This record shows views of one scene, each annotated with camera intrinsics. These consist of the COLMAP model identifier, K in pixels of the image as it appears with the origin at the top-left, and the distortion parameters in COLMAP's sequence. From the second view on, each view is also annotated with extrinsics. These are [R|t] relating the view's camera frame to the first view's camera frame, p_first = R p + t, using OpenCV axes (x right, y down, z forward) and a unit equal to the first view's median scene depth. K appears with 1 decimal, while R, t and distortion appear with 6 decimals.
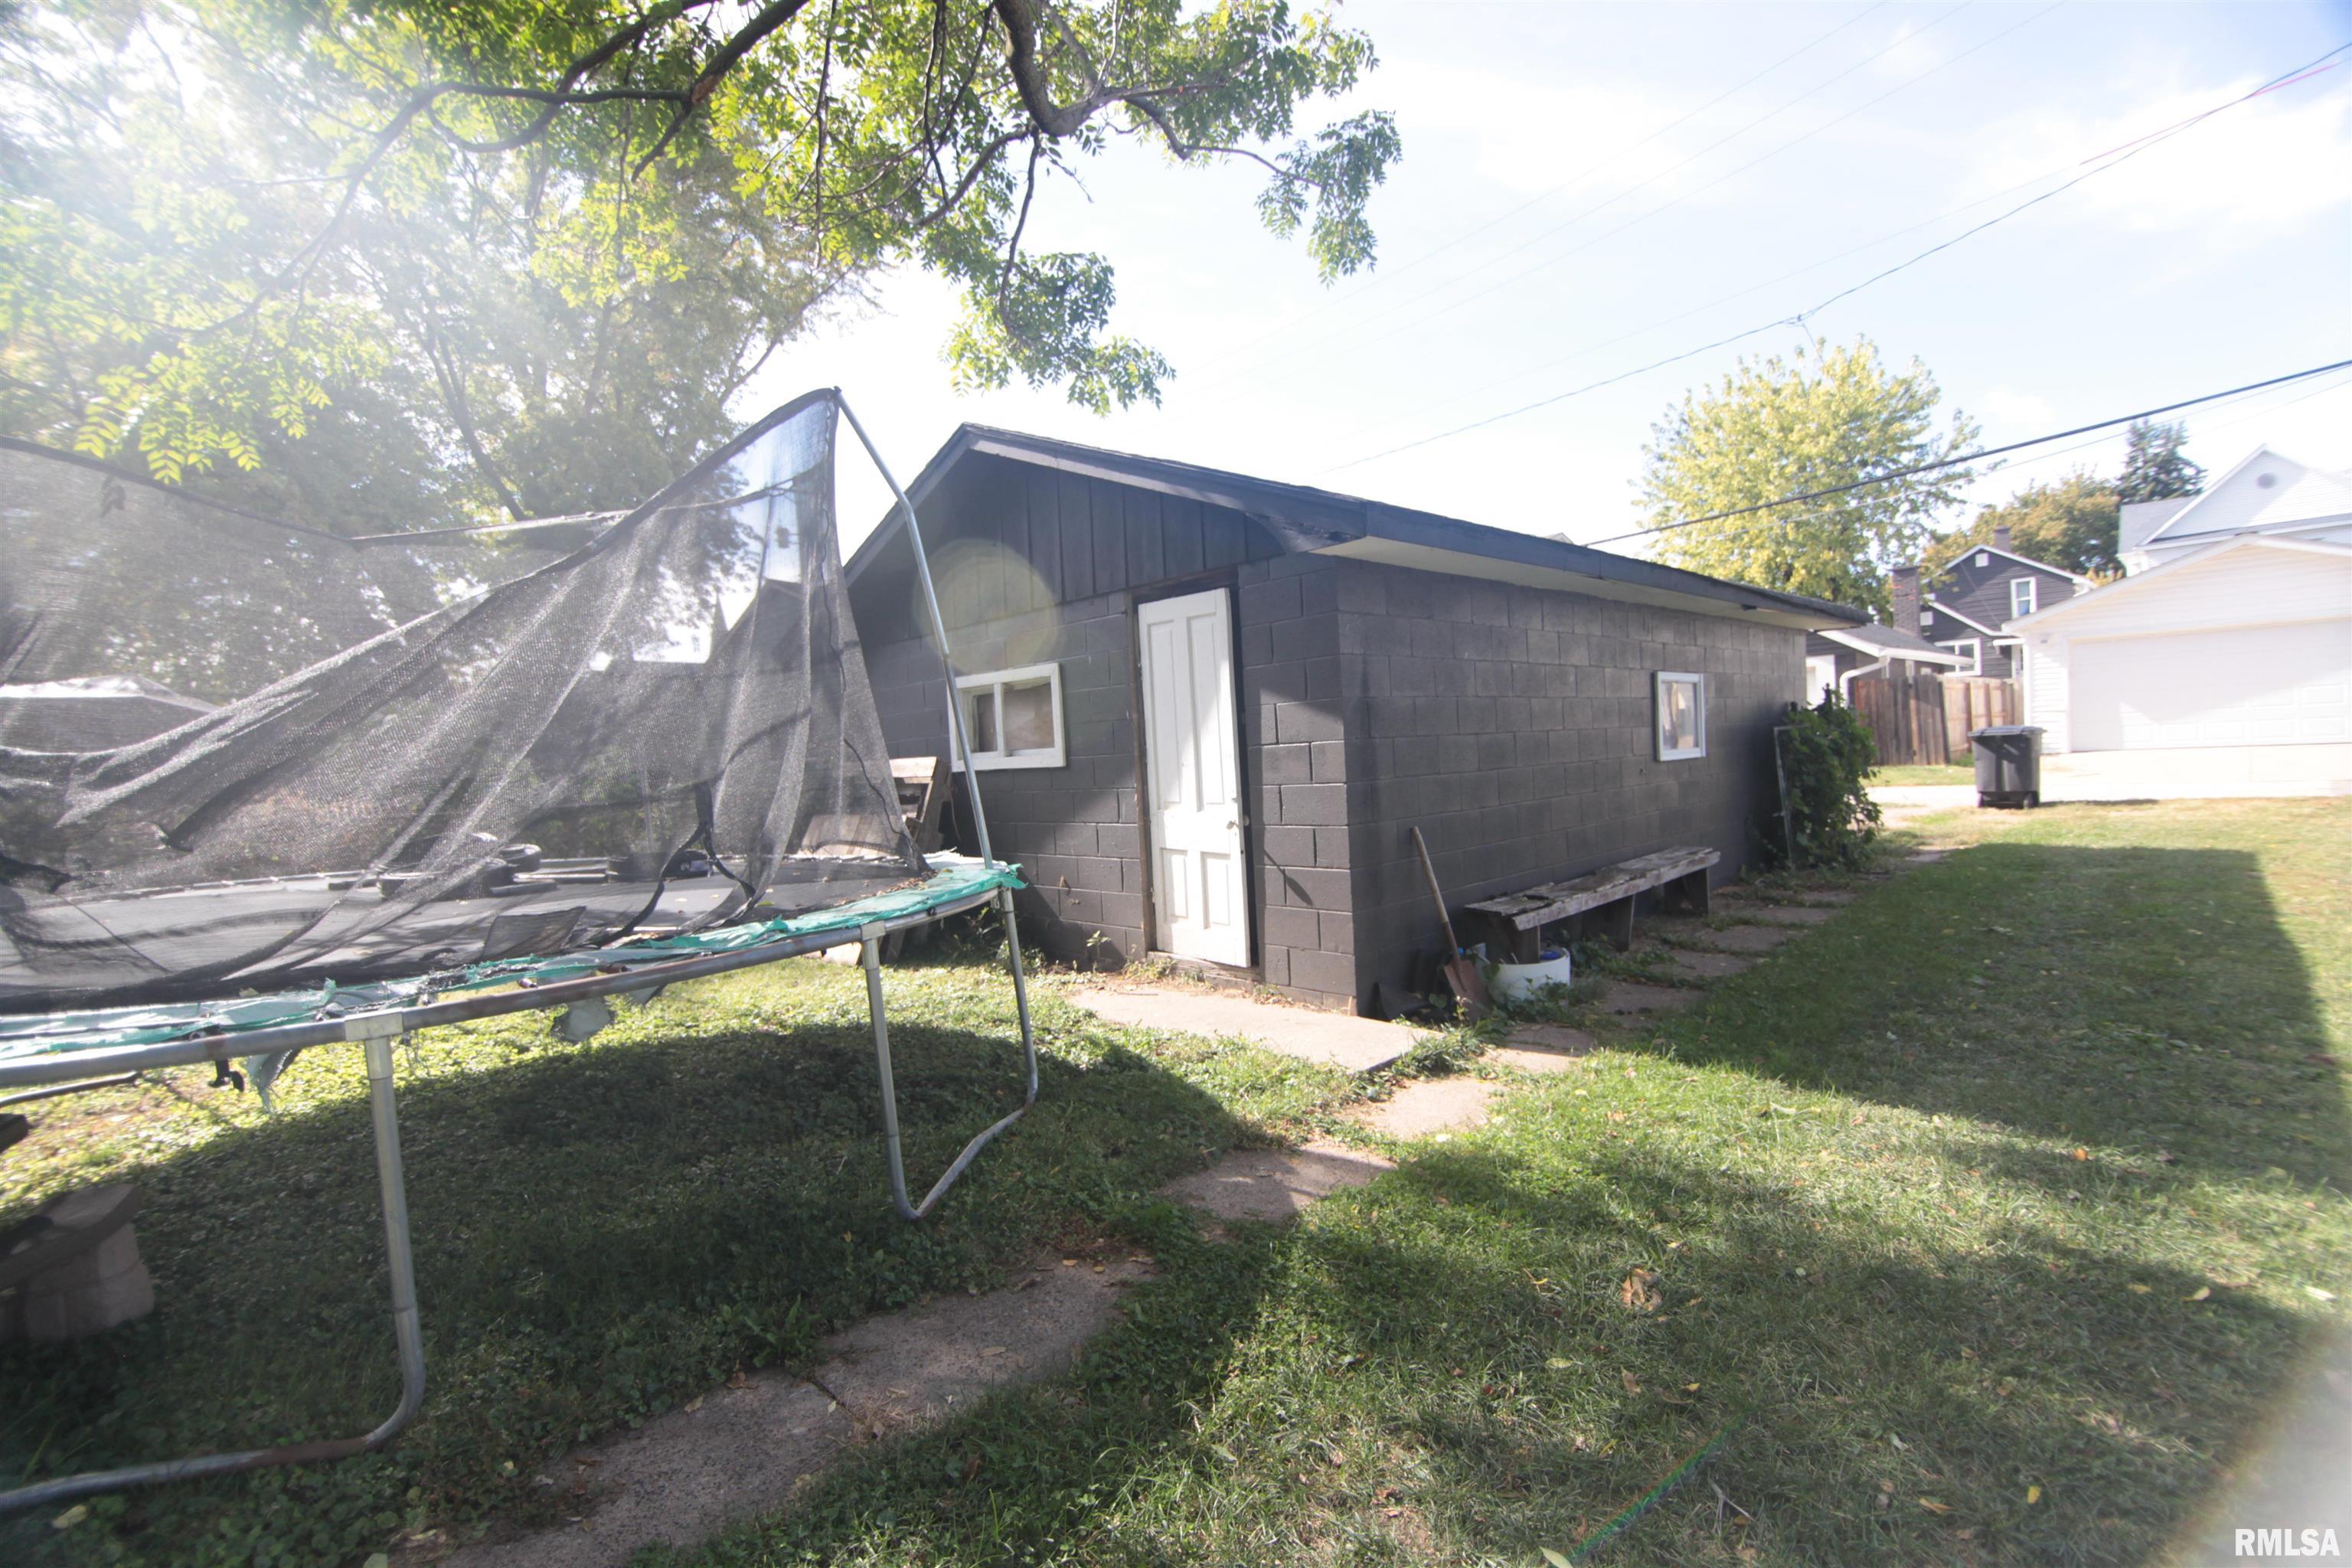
lens RADIAL K [[1045.0, 0, 1180.7], [0, 1045.0, 789.0], [0, 0, 1]] dist [-0.000883, -0.012126]
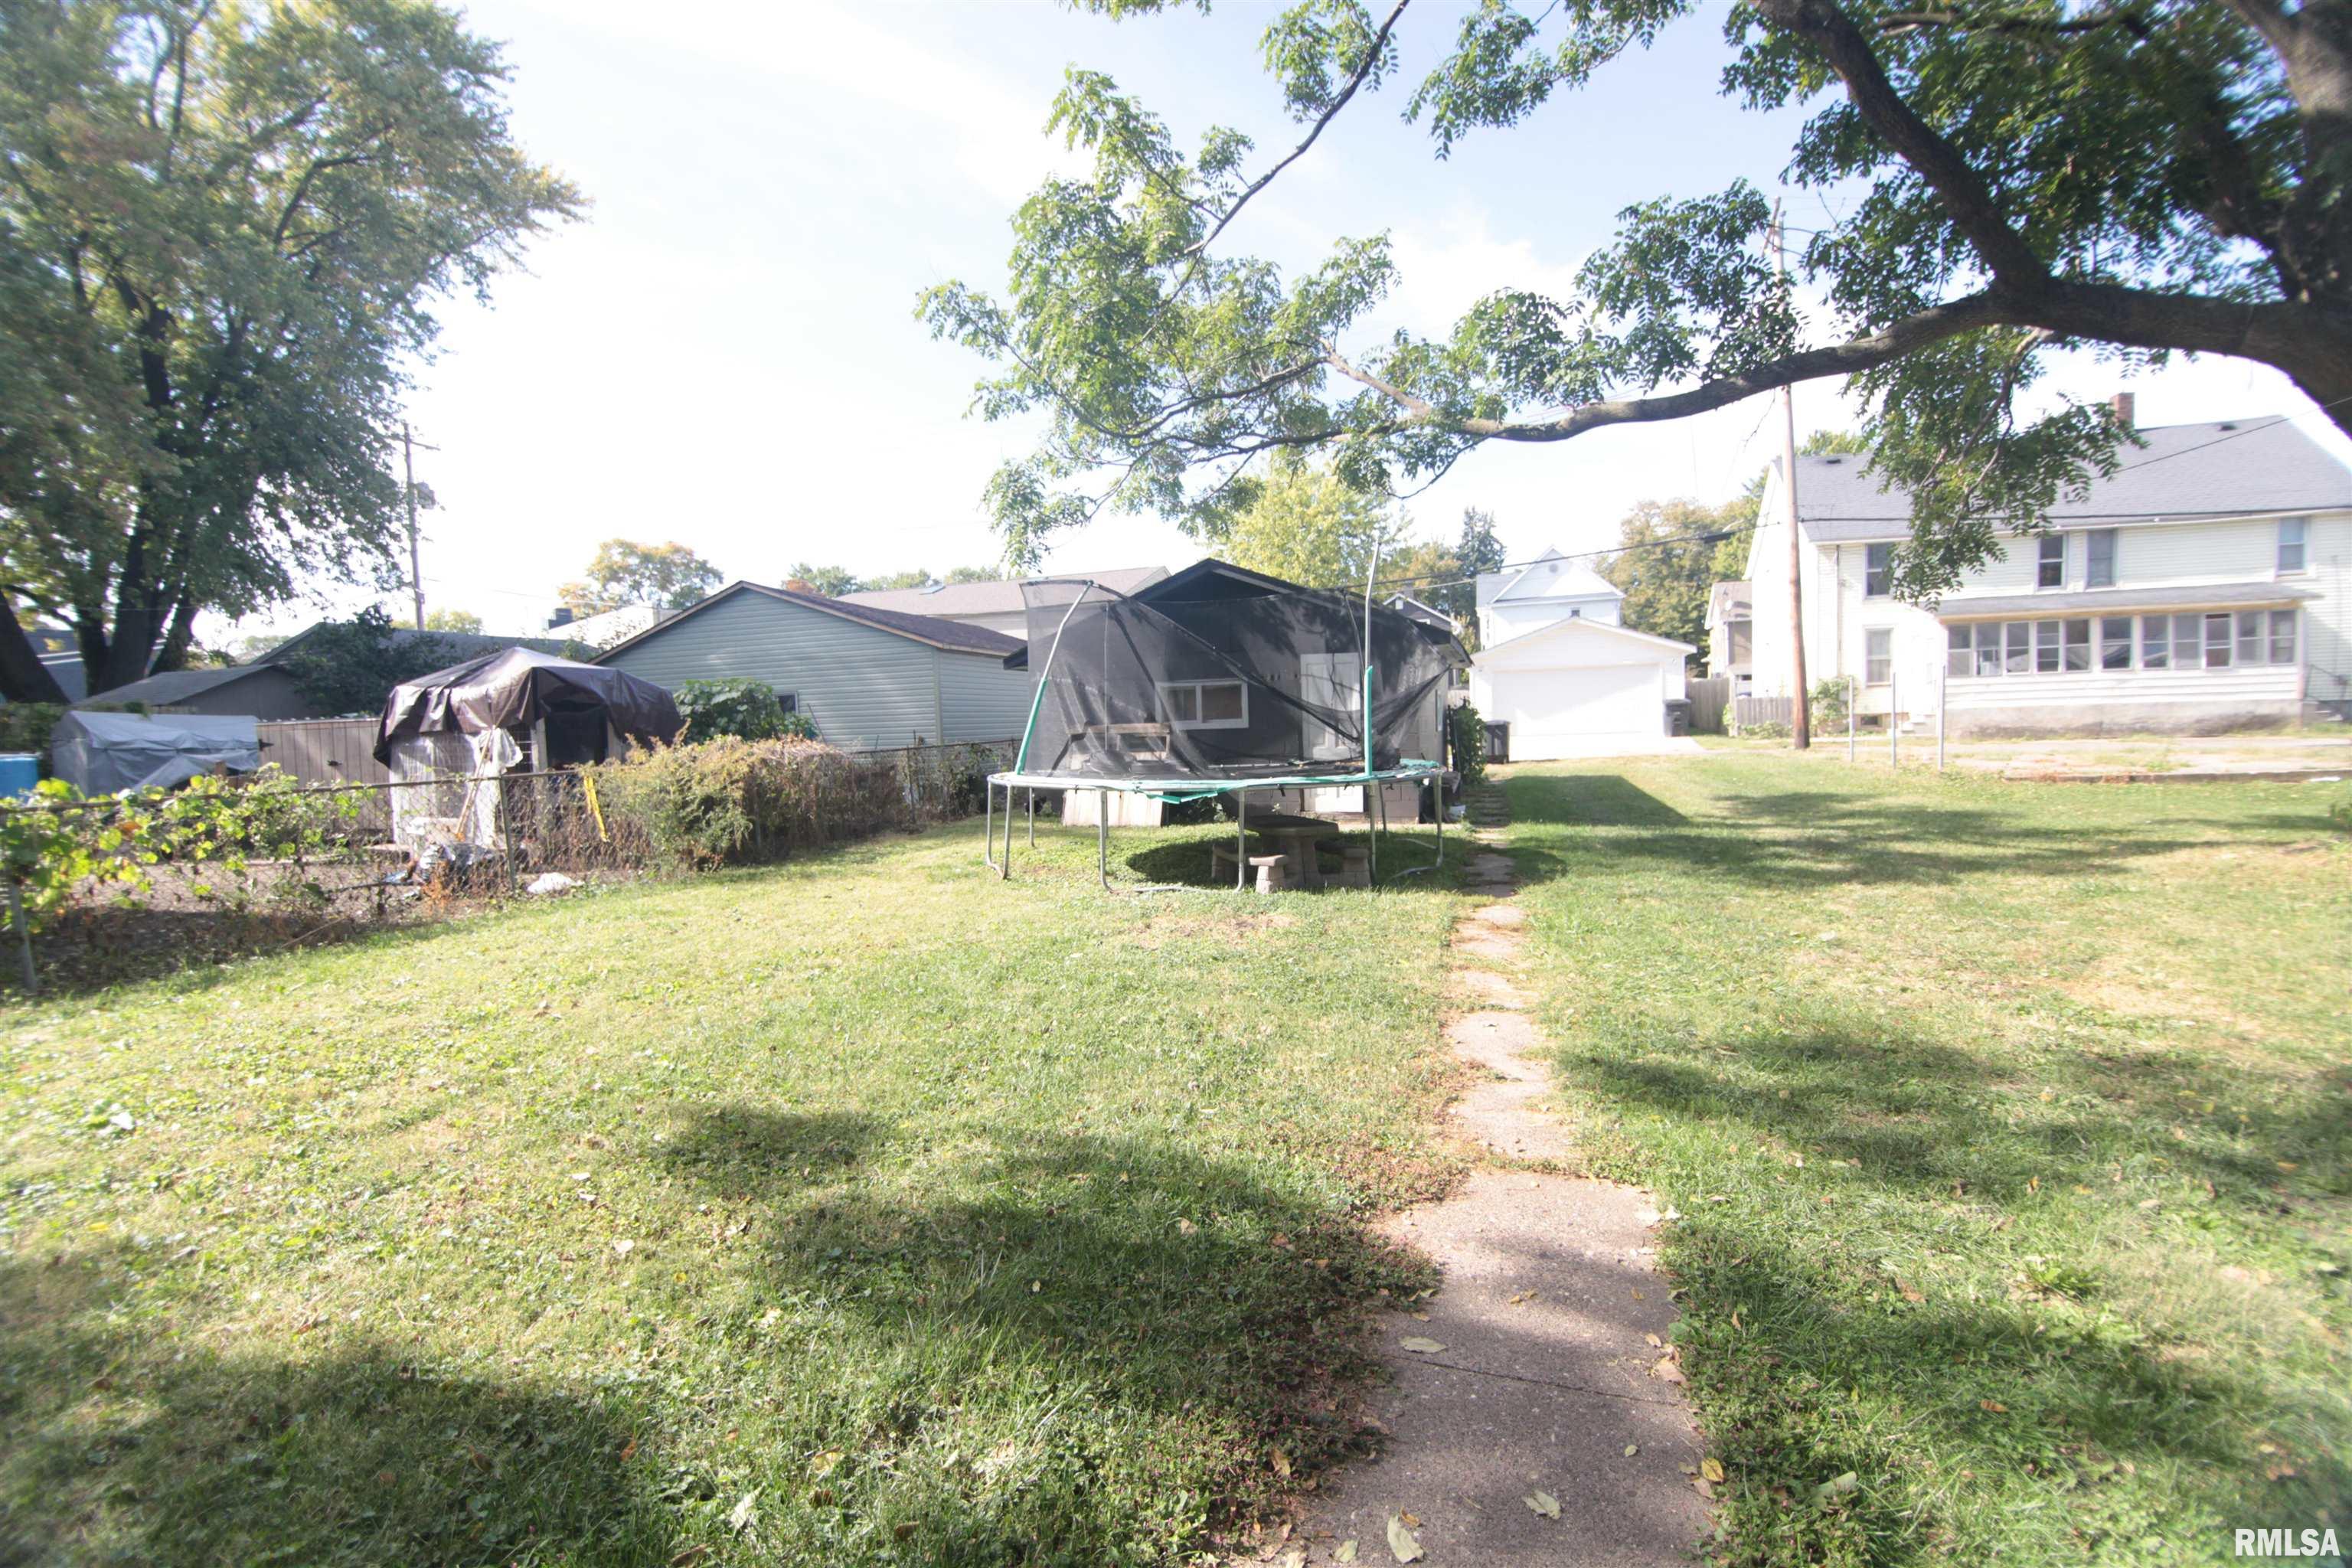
lens RADIAL K [[1045.0, 0, 1180.7], [0, 1045.0, 789.0], [0, 0, 1]] dist [-0.000883, -0.012126]
pose [[0.879183, -0.010240, 0.476373, -0.222113], [0.005639, 0.999923, 0.011086, 0.013669], [-0.476450, -0.007060, 0.879173, -0.138271]]
